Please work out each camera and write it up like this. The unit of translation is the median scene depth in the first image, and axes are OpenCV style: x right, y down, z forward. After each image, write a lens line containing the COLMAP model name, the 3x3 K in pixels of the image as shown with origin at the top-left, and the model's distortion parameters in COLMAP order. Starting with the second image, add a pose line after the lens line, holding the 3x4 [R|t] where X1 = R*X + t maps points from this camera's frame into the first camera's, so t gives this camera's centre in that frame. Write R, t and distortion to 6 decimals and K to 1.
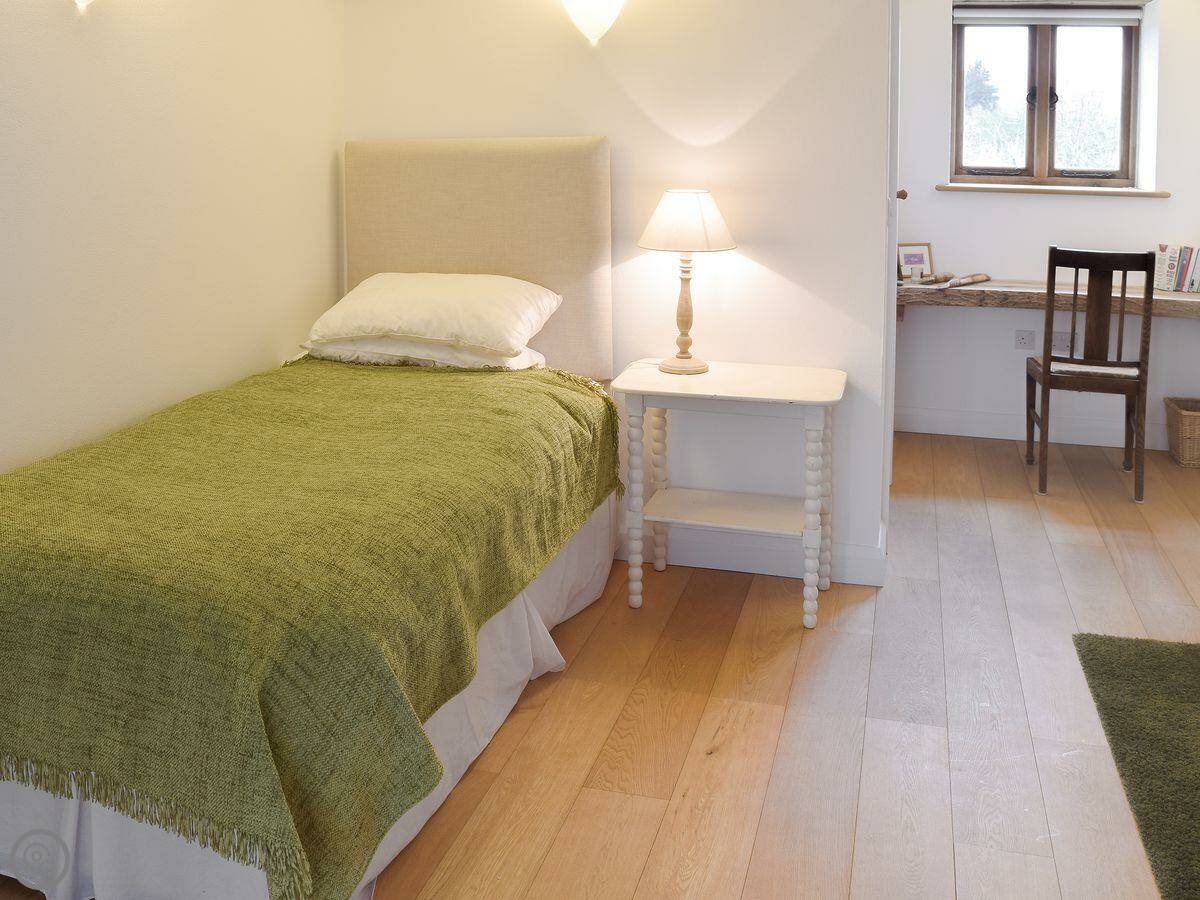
lens RADIAL K [[1150.8, 0, 606.8], [0, 1150.8, 440.9], [0, 0, 1]] dist [-0.056796, 0.000000]
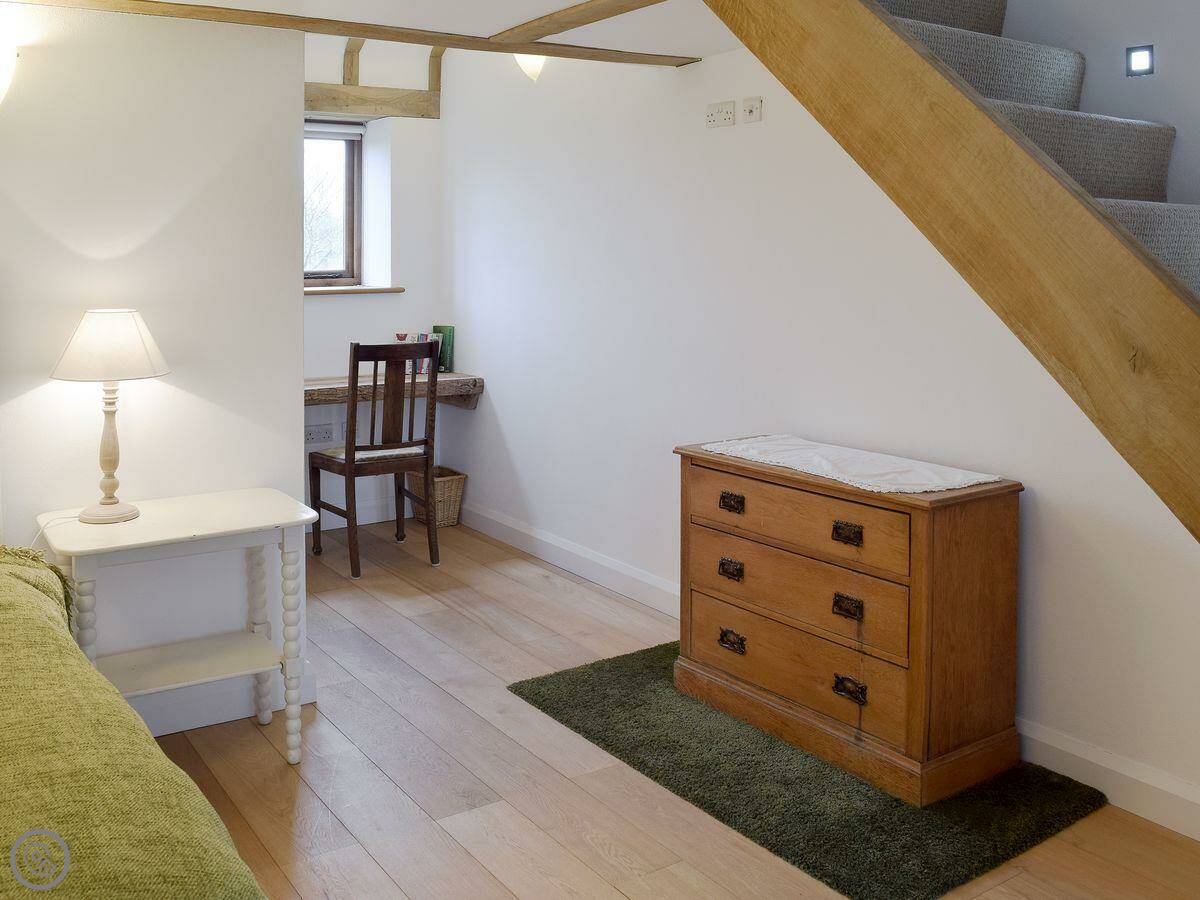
lens RADIAL K [[1150.8, 0, 600.4], [0, 1150.8, 441.2], [0, 0, 1]] dist [-0.056796, 0.000000]
pose [[0.649694, -0.140586, 0.747083, -0.264865], [0.207327, 0.978264, 0.003790, -0.037367], [-0.731377, 0.152428, 0.664720, 0.136468]]
